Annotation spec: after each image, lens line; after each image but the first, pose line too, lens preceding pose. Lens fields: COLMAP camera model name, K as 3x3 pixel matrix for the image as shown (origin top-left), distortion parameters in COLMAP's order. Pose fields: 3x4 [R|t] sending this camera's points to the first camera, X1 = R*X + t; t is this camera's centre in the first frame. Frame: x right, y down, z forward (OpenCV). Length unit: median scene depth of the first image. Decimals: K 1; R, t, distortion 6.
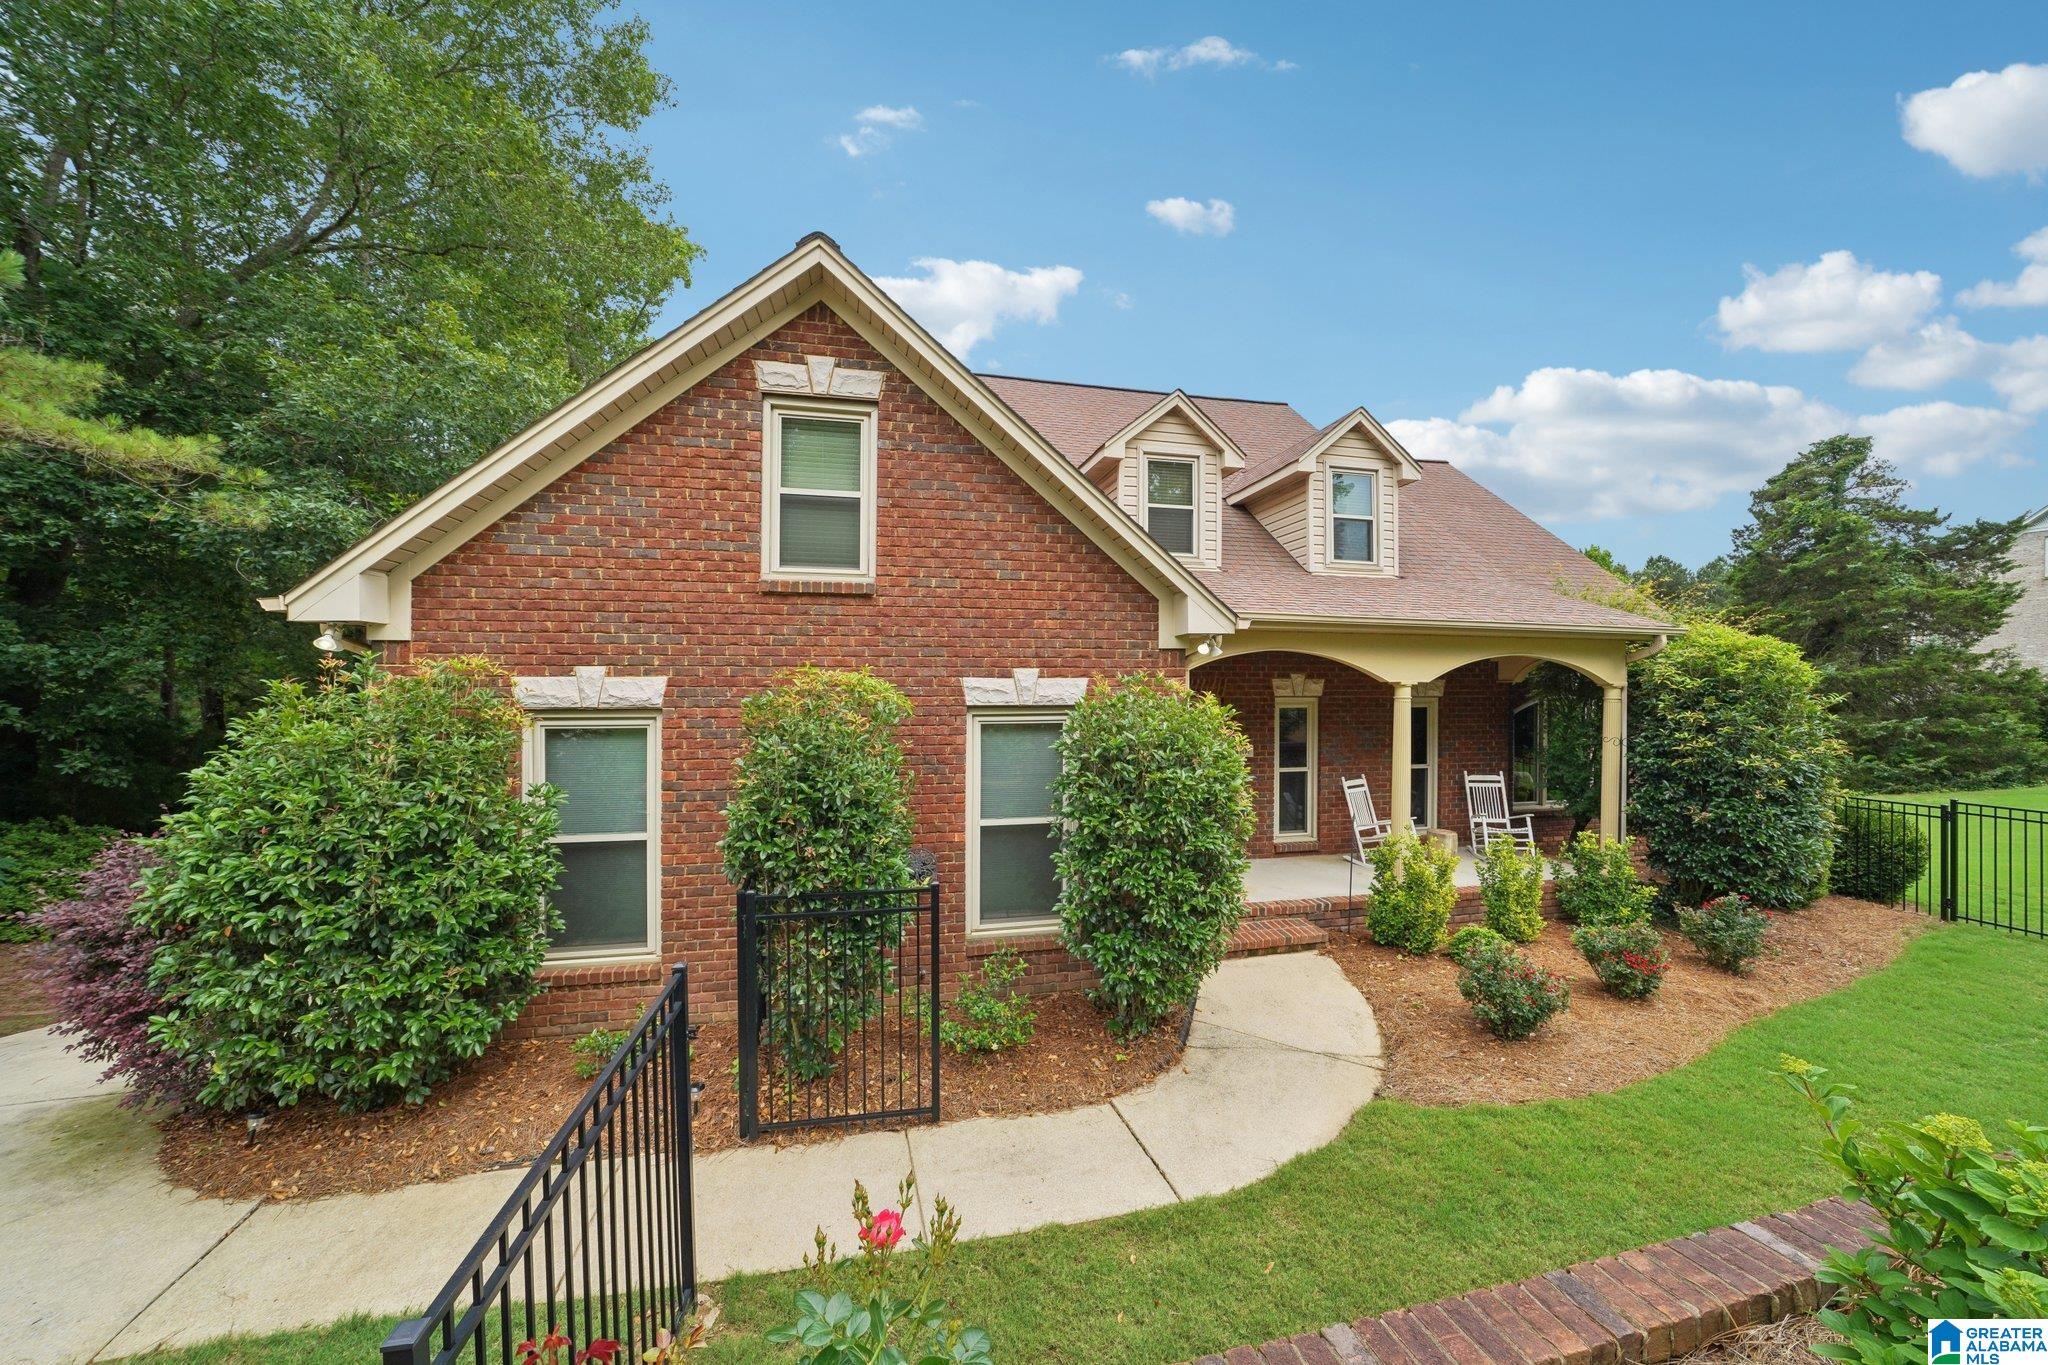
lens RADIAL K [[697.9, 0, 1024.0], [0, 697.9, 682.5], [0, 0, 1]] dist [-0.018040, -0.000018]
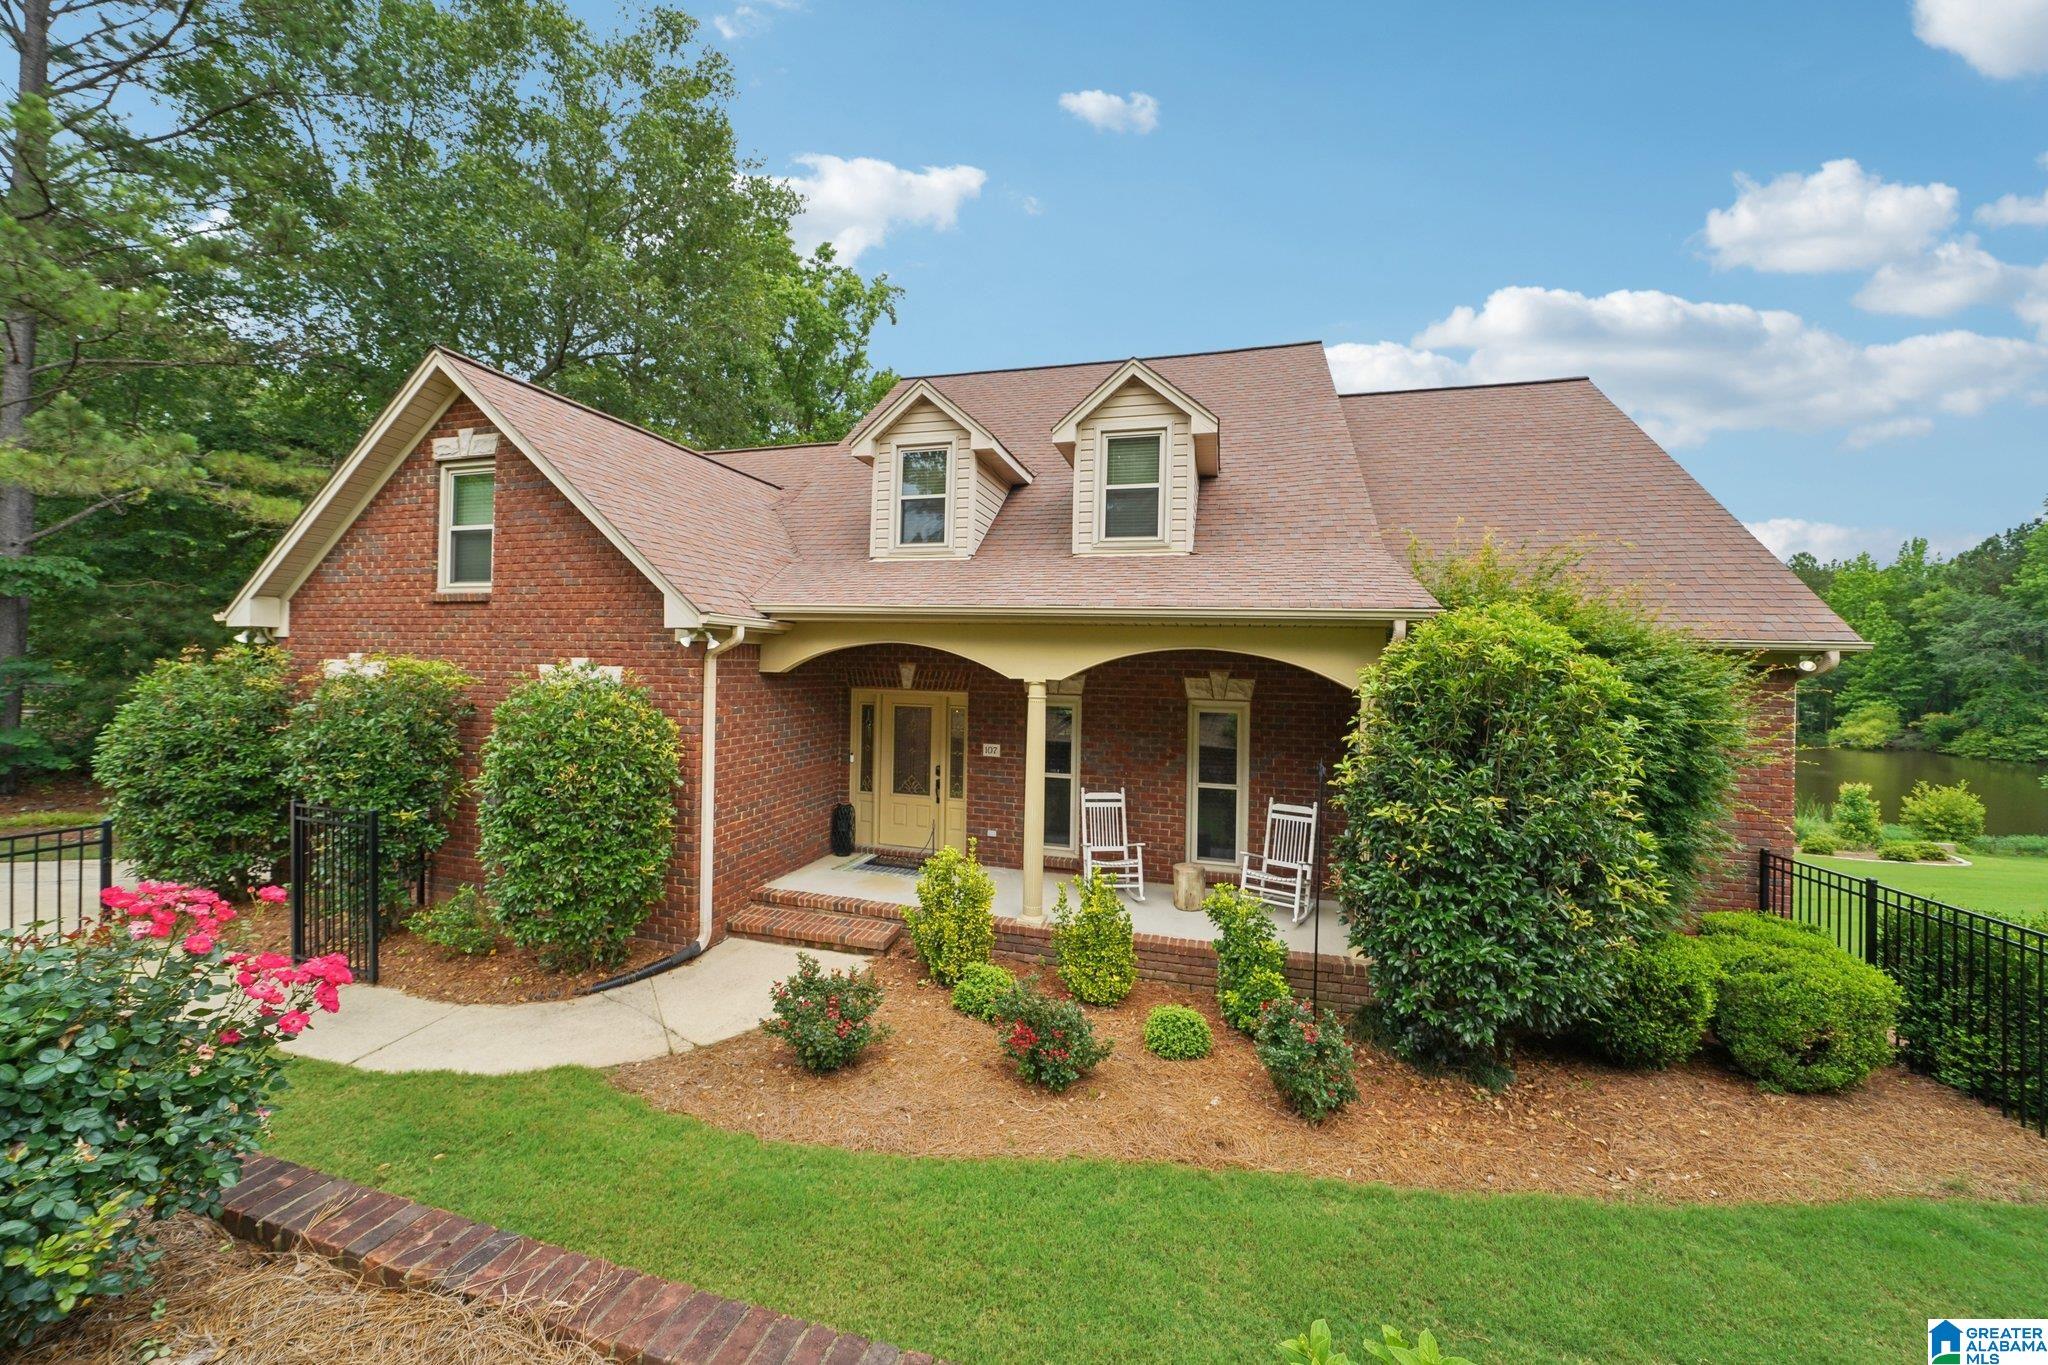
lens RADIAL K [[721.3, 0, 1022.3], [0, 721.3, 663.9], [0, 0, 1]] dist [-0.015320, 0.000154]
pose [[0.885603, 0.015035, -0.464200, 1.273095], [-0.021039, 0.999749, -0.007757, -0.016413], [0.463967, 0.016636, 0.885696, 0.254506]]
